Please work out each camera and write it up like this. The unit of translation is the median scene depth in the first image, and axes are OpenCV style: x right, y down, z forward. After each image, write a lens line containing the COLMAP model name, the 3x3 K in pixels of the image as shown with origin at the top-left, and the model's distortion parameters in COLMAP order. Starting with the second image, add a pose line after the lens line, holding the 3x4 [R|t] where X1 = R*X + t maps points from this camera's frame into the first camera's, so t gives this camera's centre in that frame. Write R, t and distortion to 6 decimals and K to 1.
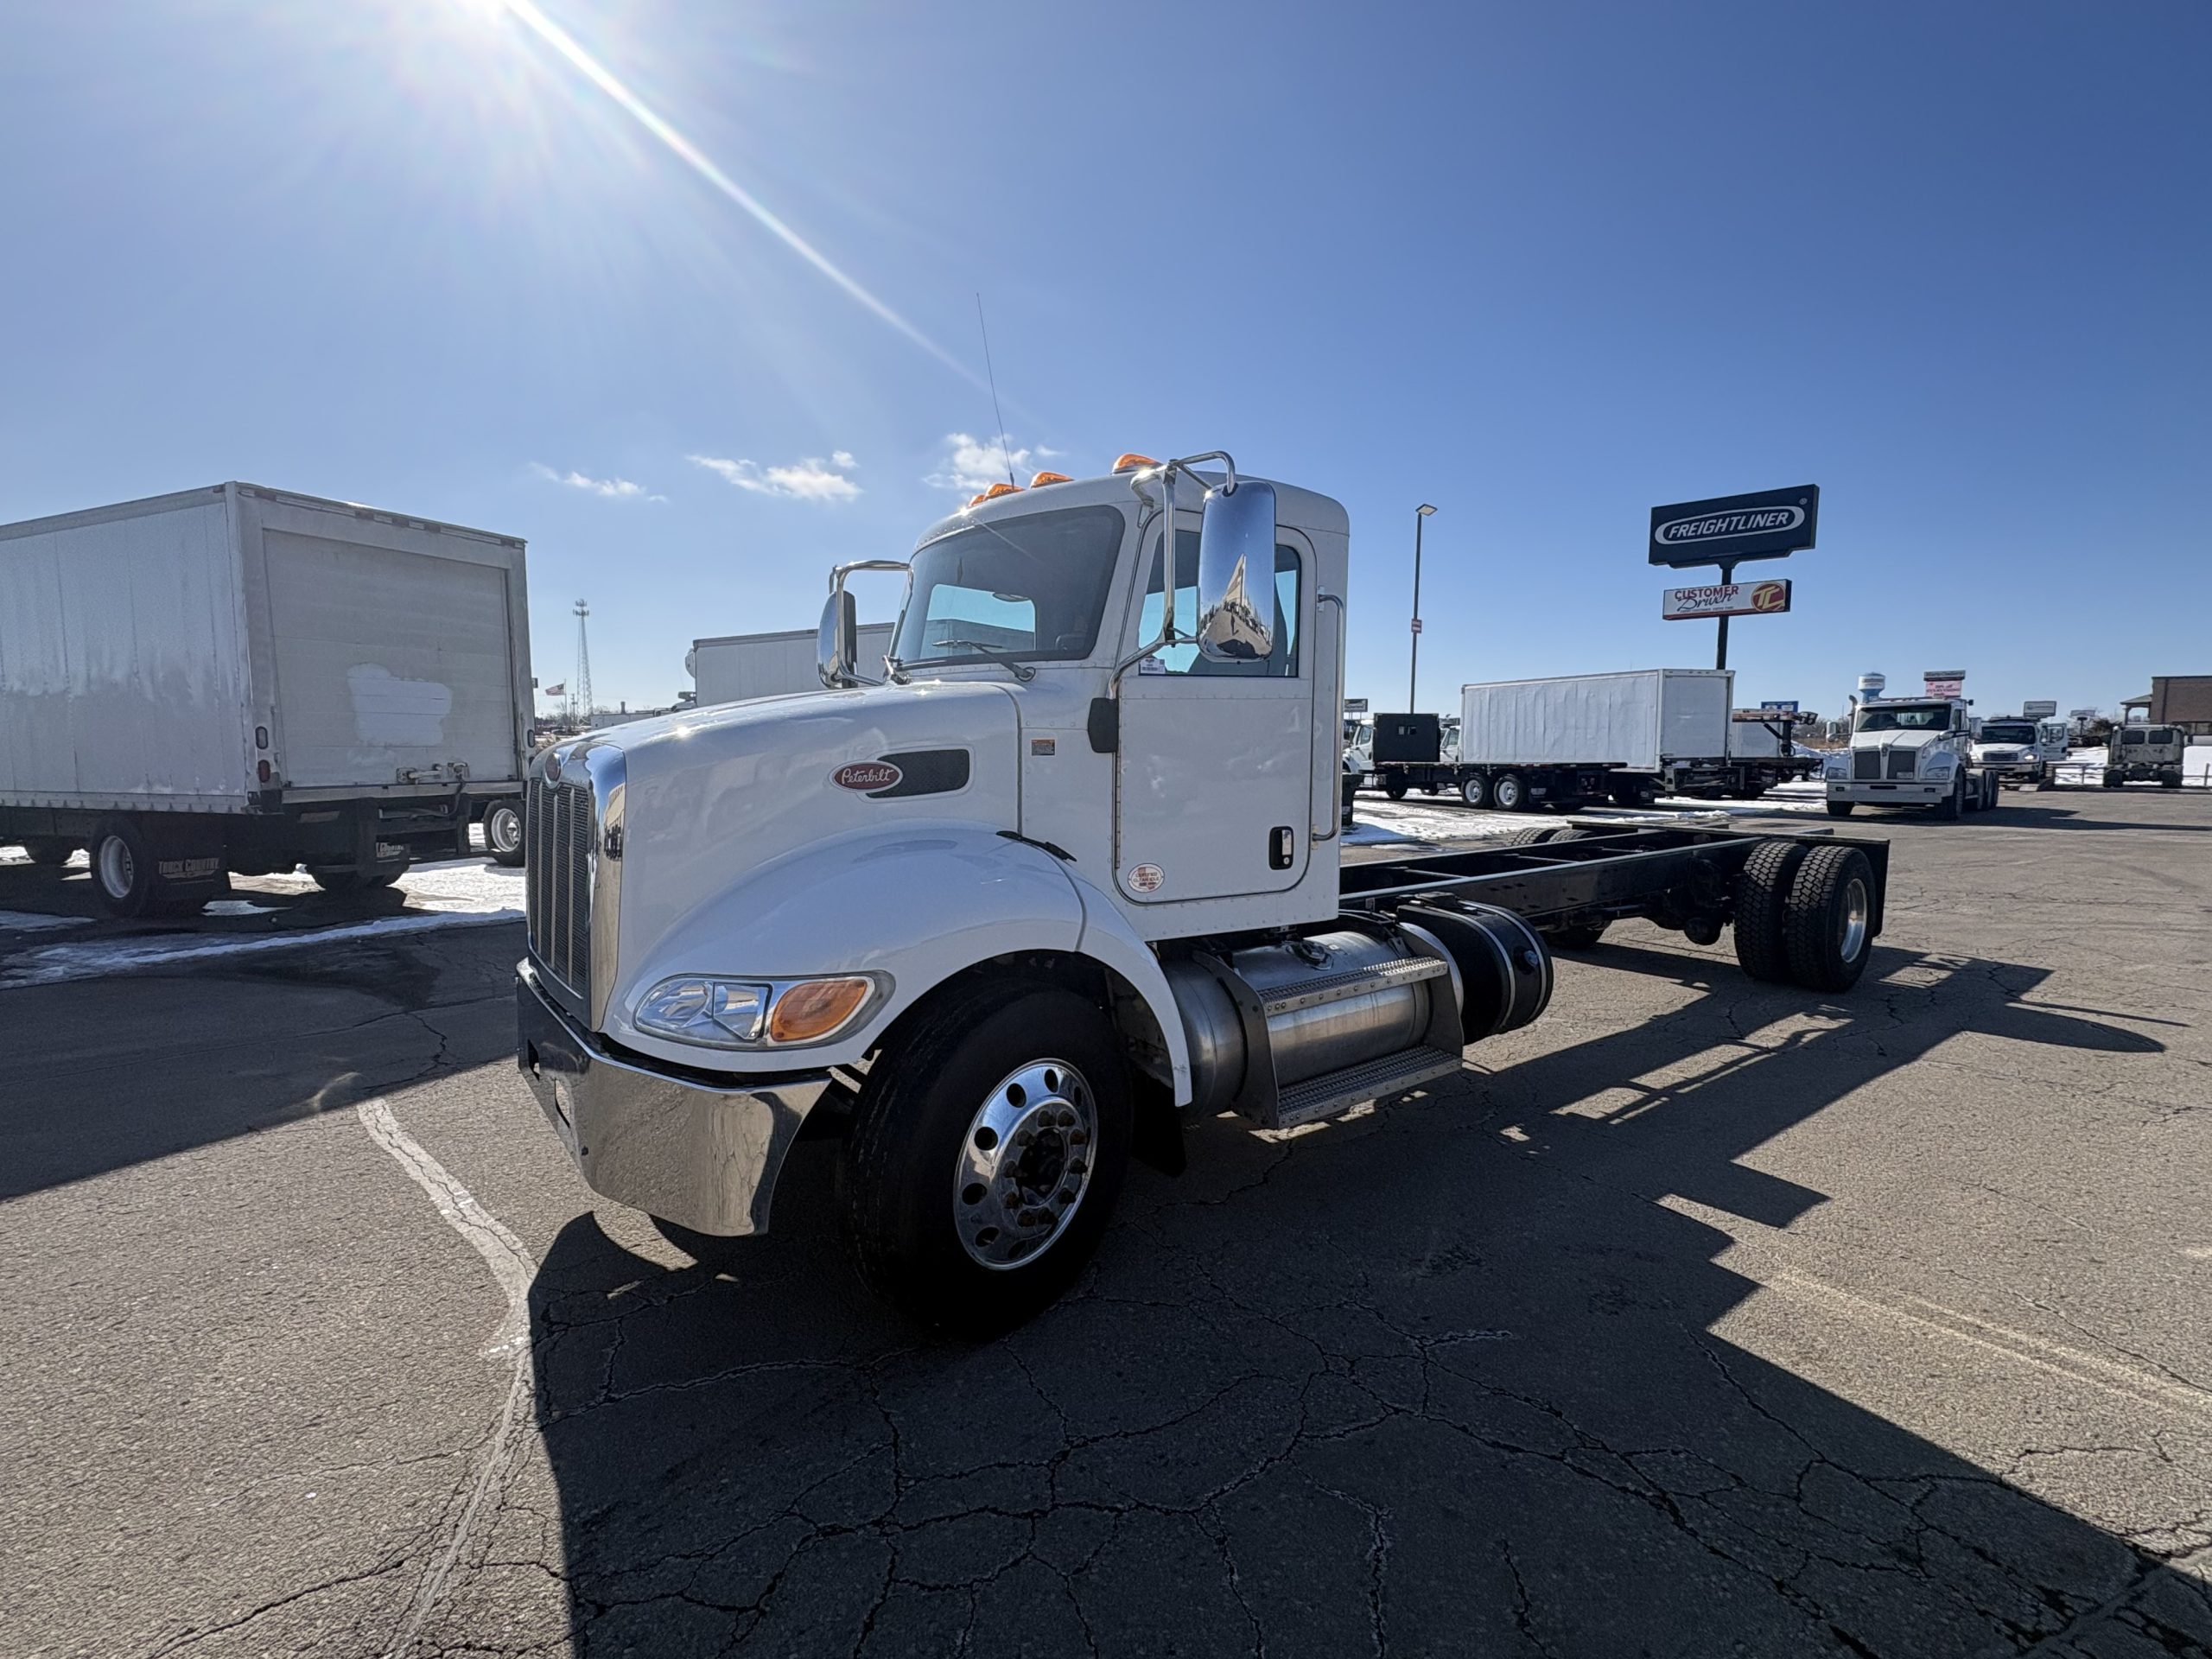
lens RADIAL K [[1004.7, 0, 1098.4], [0, 1004.7, 825.3], [0, 0, 1]] dist [0.001221, 0.000113]
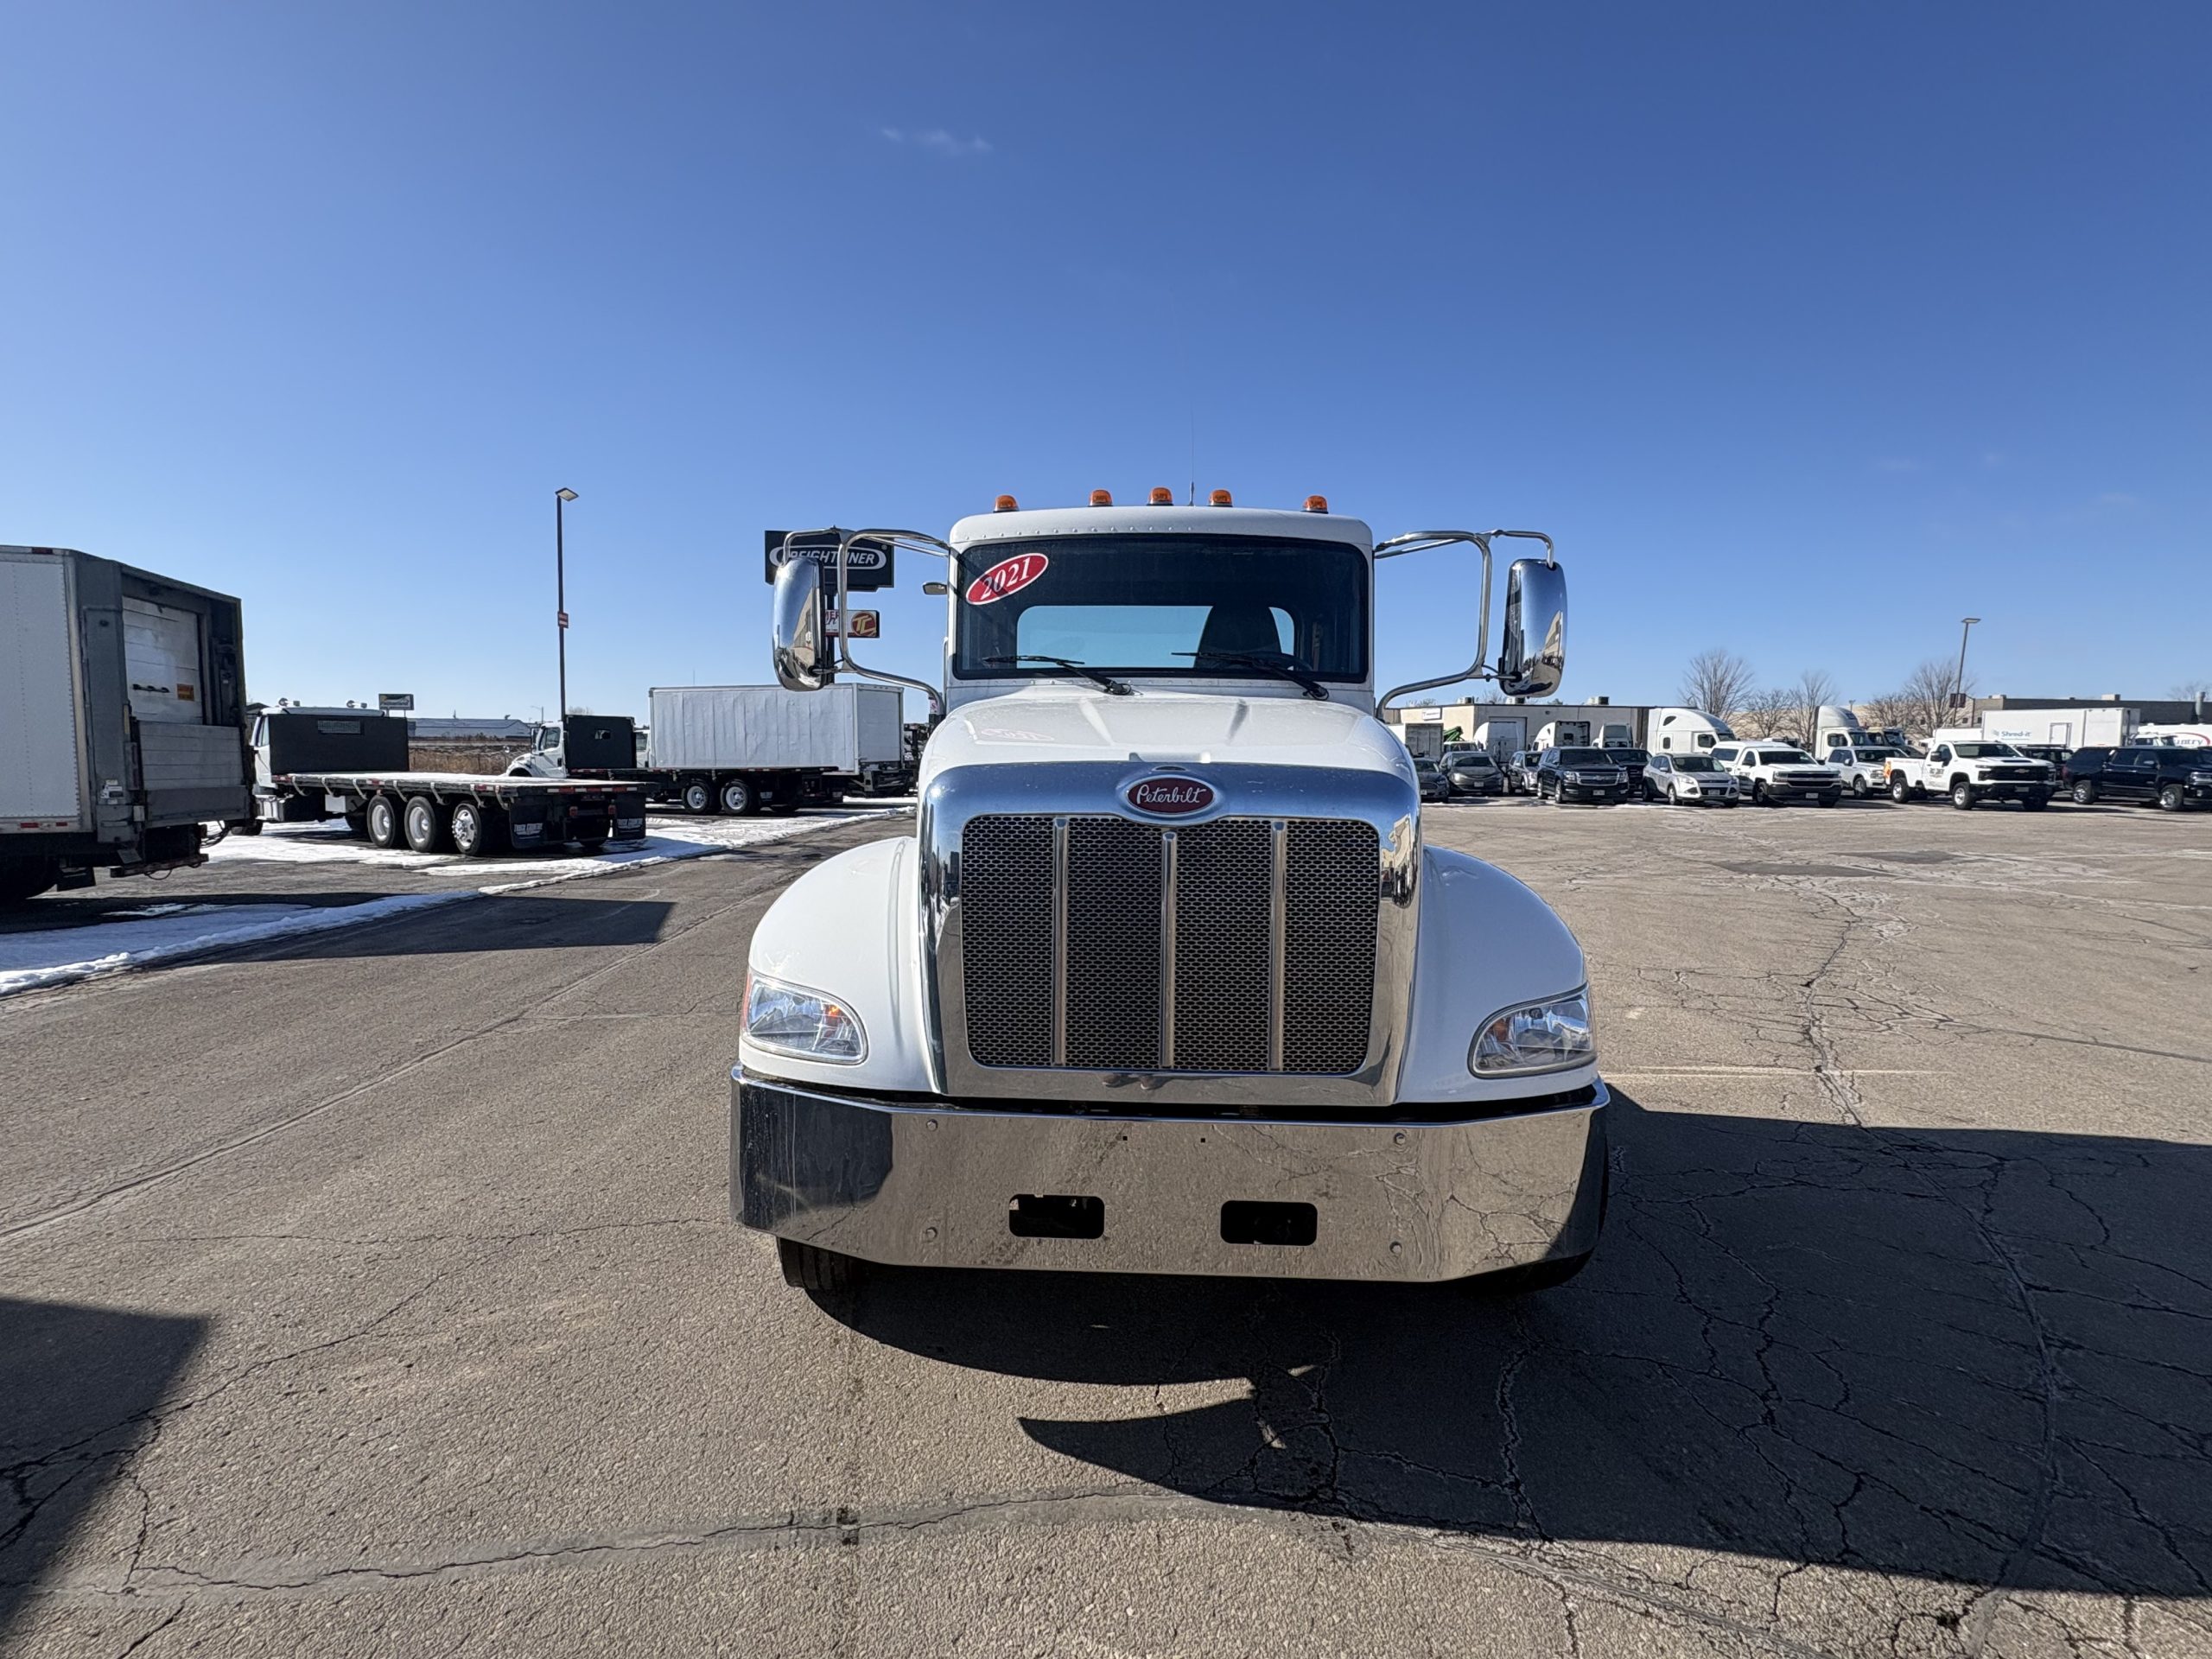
lens RADIAL K [[1004.7, 0, 1101.2], [0, 1004.7, 829.8], [0, 0, 1]] dist [0.001221, 0.000113]
pose [[0.643858, -0.060302, 0.762765, -0.125752], [0.059265, 0.997825, 0.028859, -0.006891], [-0.762846, 0.026624, 0.646031, 0.061201]]
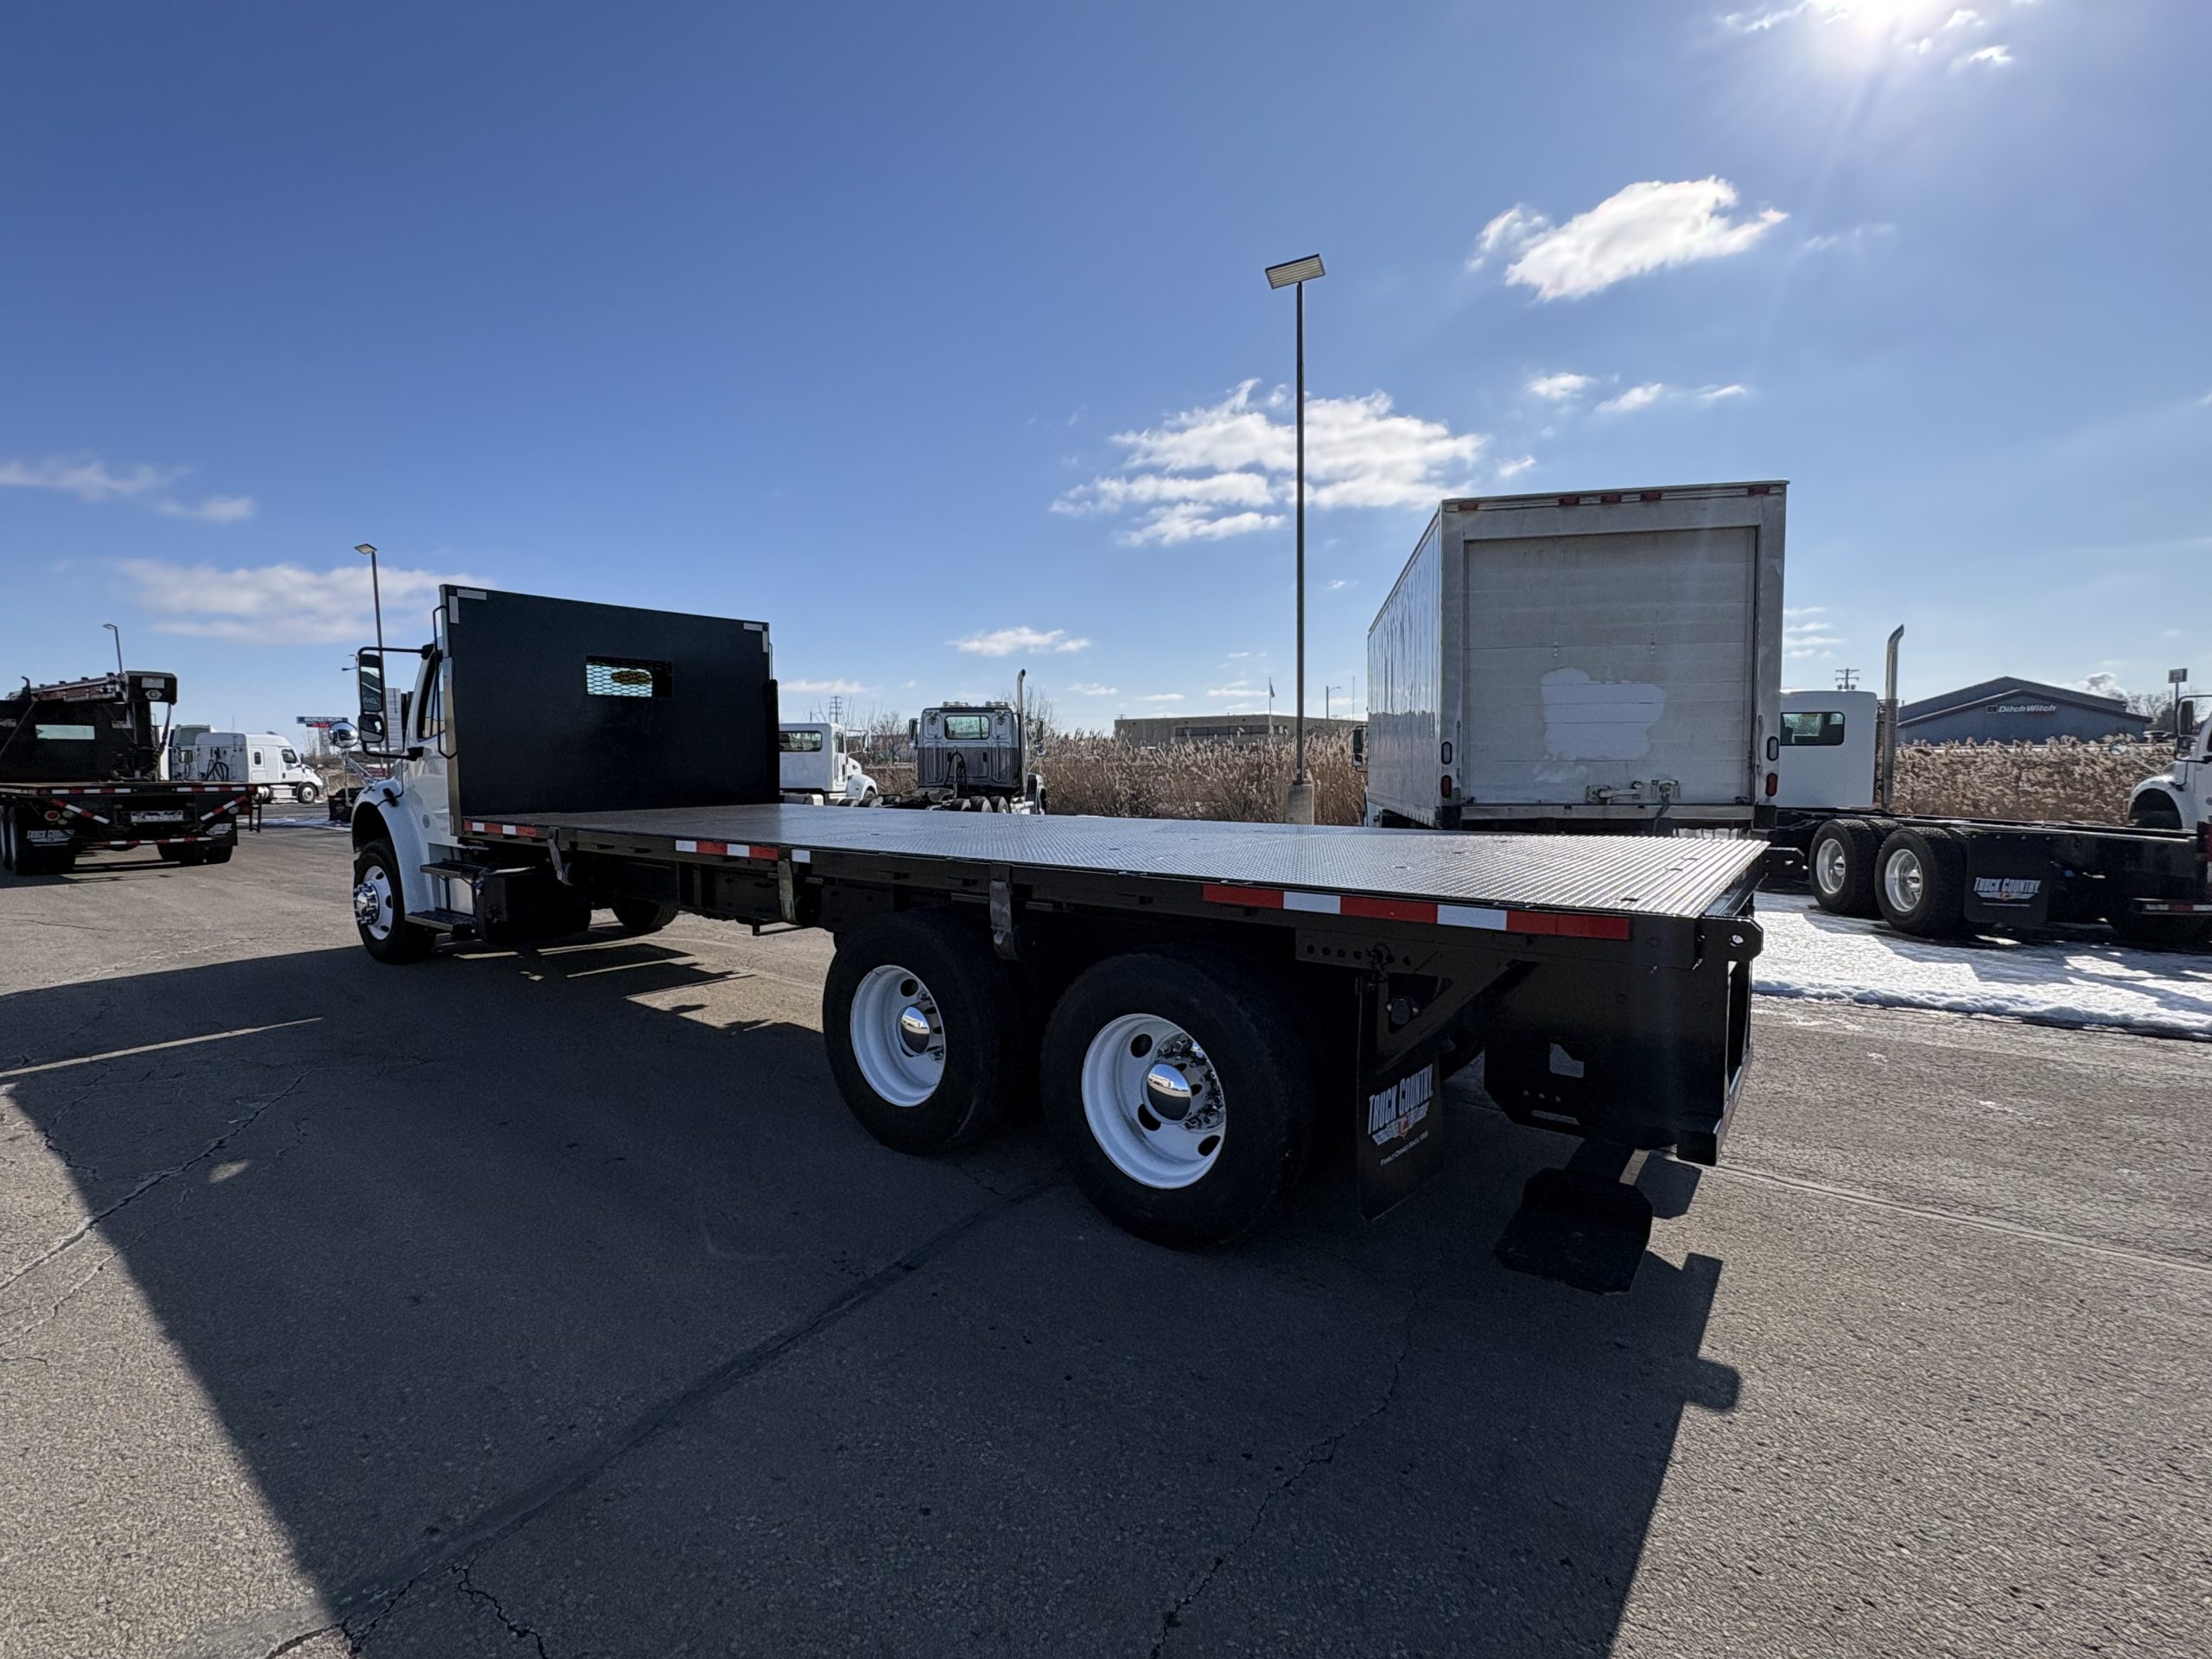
lens RADIAL K [[994.6, 0, 1109.4], [0, 994.6, 825.8], [0, 0, 1]] dist [-0.001548, 0.000874]
pose [[0.227367, 0.057831, -0.972090, 0.016415], [-0.069637, 0.996645, 0.043004, -0.010365], [0.971316, 0.057916, 0.230632, 0.137310]]
